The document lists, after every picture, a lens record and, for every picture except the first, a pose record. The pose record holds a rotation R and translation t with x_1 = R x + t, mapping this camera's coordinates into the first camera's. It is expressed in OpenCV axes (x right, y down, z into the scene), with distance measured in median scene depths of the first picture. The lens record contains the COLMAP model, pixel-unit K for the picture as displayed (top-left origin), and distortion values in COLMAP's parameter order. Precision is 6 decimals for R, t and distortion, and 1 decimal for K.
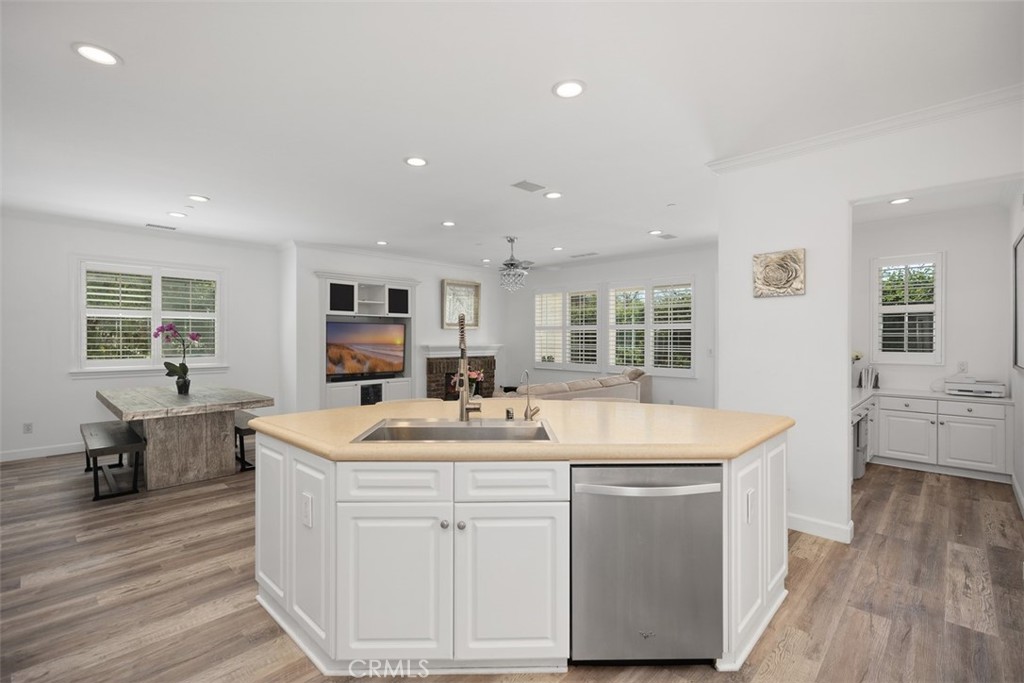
lens RADIAL K [[458.4, 0, 507.5], [0, 458.4, 339.5], [0, 0, 1]] dist [0.002547, 0.000443]
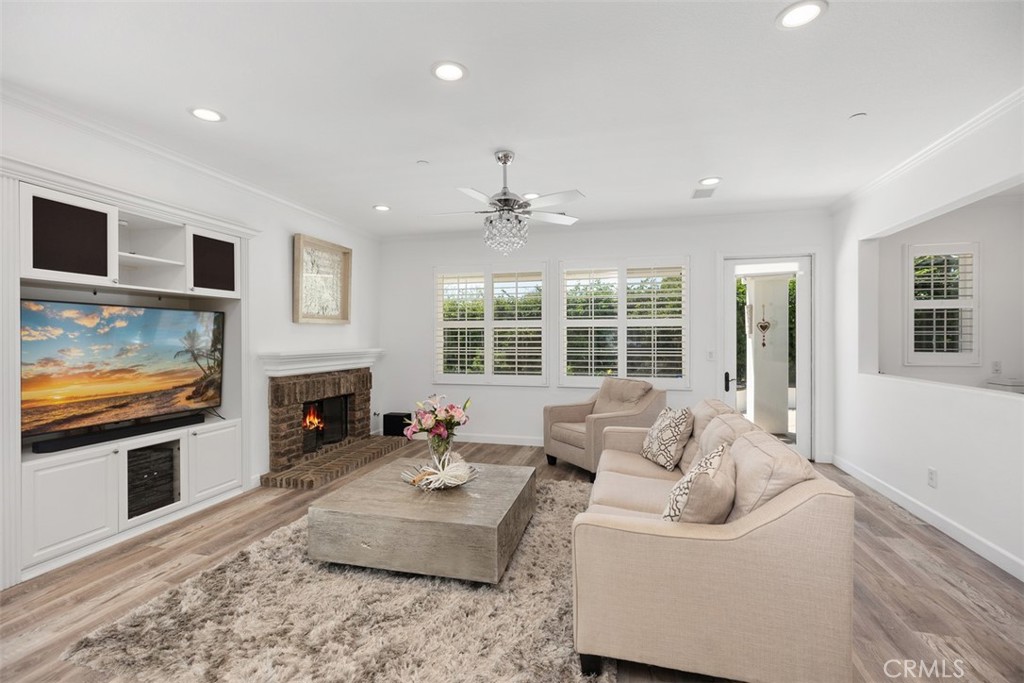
lens RADIAL K [[458.4, 0, 507.5], [0, 458.4, 339.5], [0, 0, 1]] dist [0.002547, 0.000443]
pose [[0.872911, -0.004095, 0.487861, -0.202493], [0.005597, 0.999983, -0.001621, -0.000806], [-0.487846, 0.004145, 0.872920, 0.418226]]
